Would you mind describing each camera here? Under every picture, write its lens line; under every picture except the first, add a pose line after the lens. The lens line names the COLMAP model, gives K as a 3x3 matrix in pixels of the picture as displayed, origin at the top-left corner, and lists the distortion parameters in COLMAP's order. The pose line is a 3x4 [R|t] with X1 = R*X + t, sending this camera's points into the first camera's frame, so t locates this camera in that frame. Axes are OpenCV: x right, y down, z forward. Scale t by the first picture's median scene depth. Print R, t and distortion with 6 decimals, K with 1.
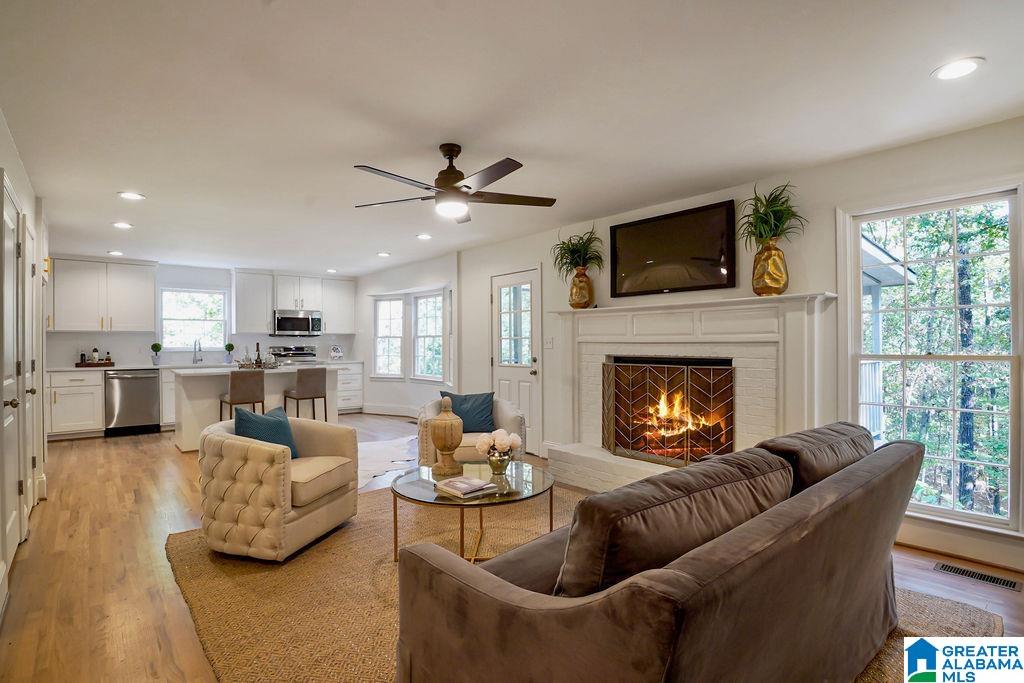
lens RADIAL K [[501.4, 0, 507.6], [0, 501.4, 344.1], [0, 0, 1]] dist [-0.020440, -0.000135]
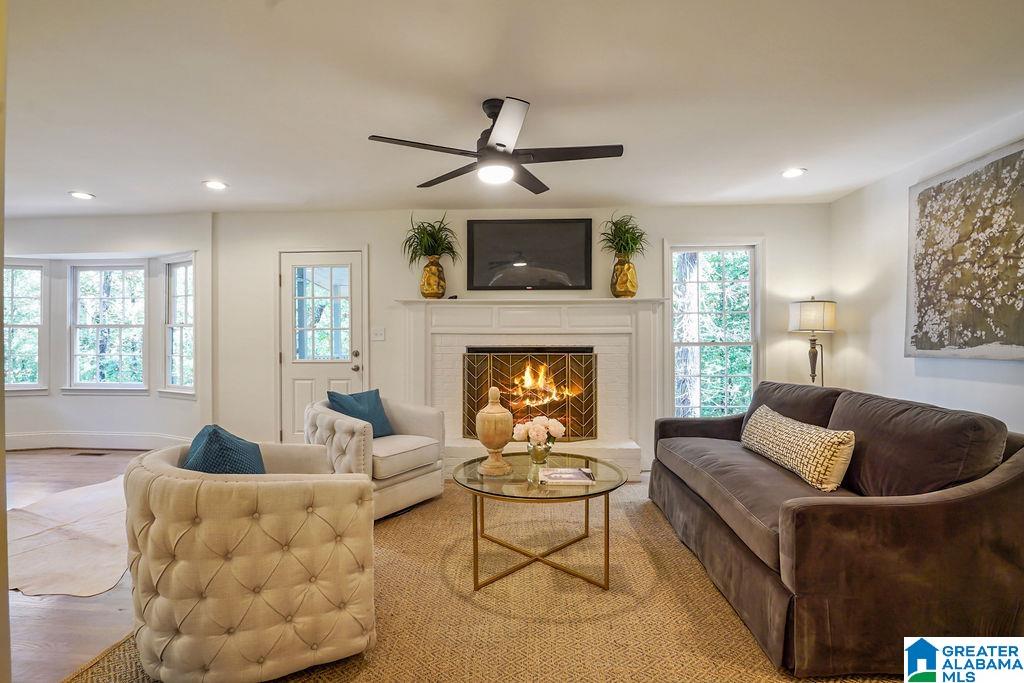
lens RADIAL K [[501.4, 0, 509.3], [0, 501.4, 343.6], [0, 0, 1]] dist [-0.020440, -0.000135]
pose [[0.685536, 0.004243, 0.728026, -0.402651], [0.000841, 0.999978, -0.006620, 0.019527], [-0.728038, 0.005150, 0.685517, 0.204514]]
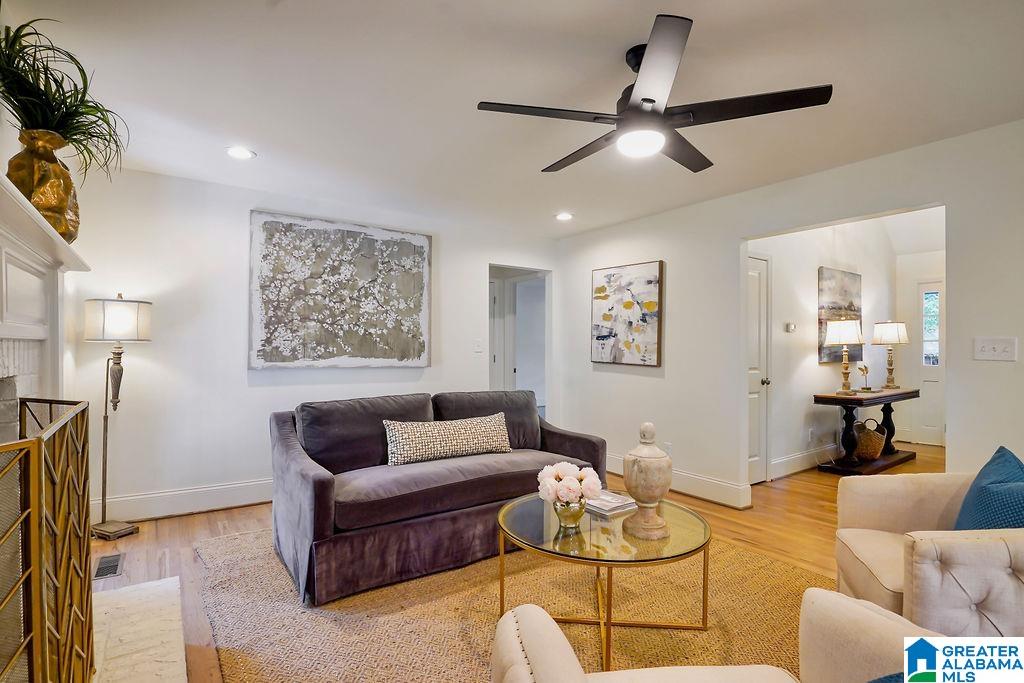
lens RADIAL K [[501.4, 0, 501.8], [0, 501.4, 347.0], [0, 0, 1]] dist [-0.020440, -0.000135]
pose [[-0.994546, 0.001577, 0.104289, 0.007438], [0.001690, 0.999998, 0.000990, 0.001702], [-0.104287, 0.001161, -0.994547, 0.921896]]
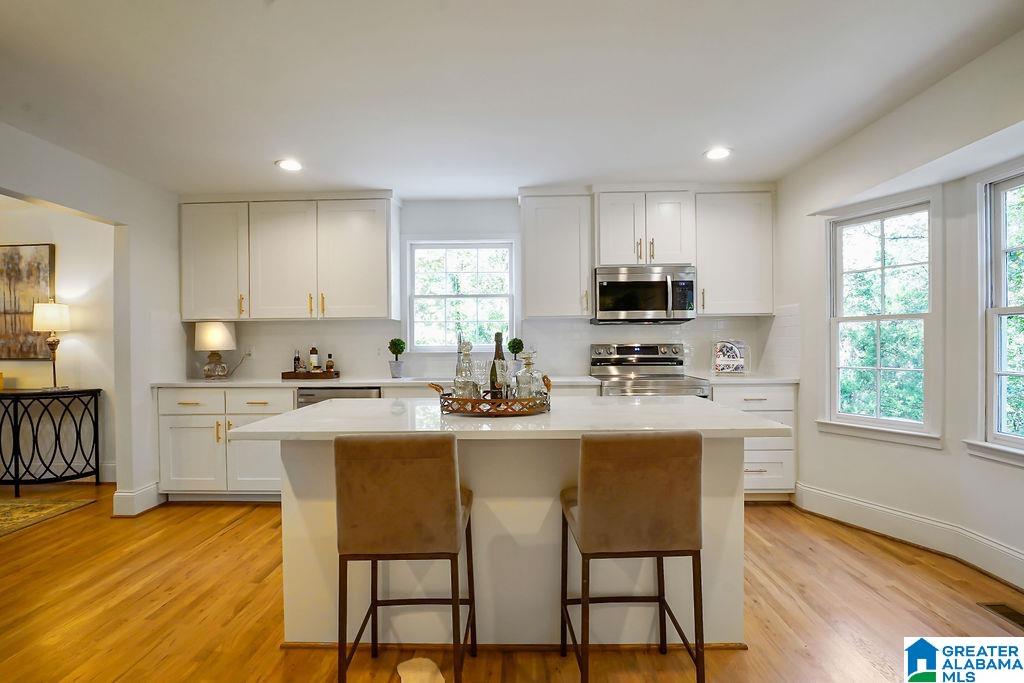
lens RADIAL K [[501.4, 0, 505.6], [0, 501.4, 345.6], [0, 0, 1]] dist [-0.020440, -0.000135]
pose [[0.742978, -0.000576, -0.669315, -0.312664], [0.005193, 0.999974, 0.004903, 0.004804], [0.669295, -0.007119, 0.742962, 0.872242]]
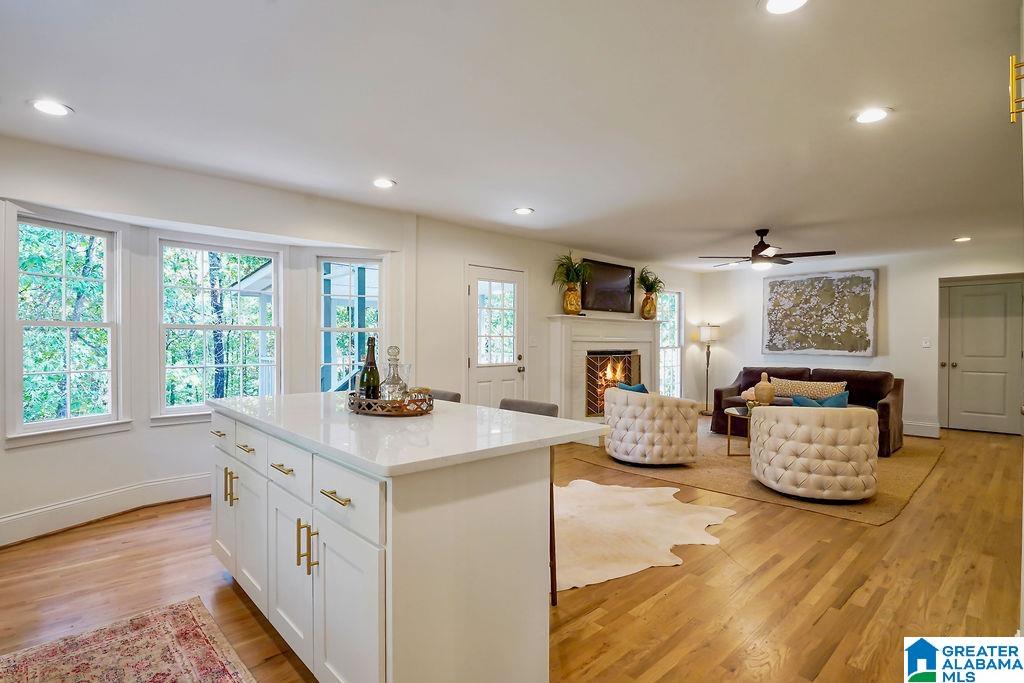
lens RADIAL K [[501.4, 0, 511.1], [0, 501.4, 342.0], [0, 0, 1]] dist [-0.020440, -0.000135]
pose [[-0.046184, 0.004473, 0.998923, -0.992892], [0.001222, 0.999989, -0.004422, 0.003337], [-0.998932, 0.001017, -0.046189, 1.070439]]
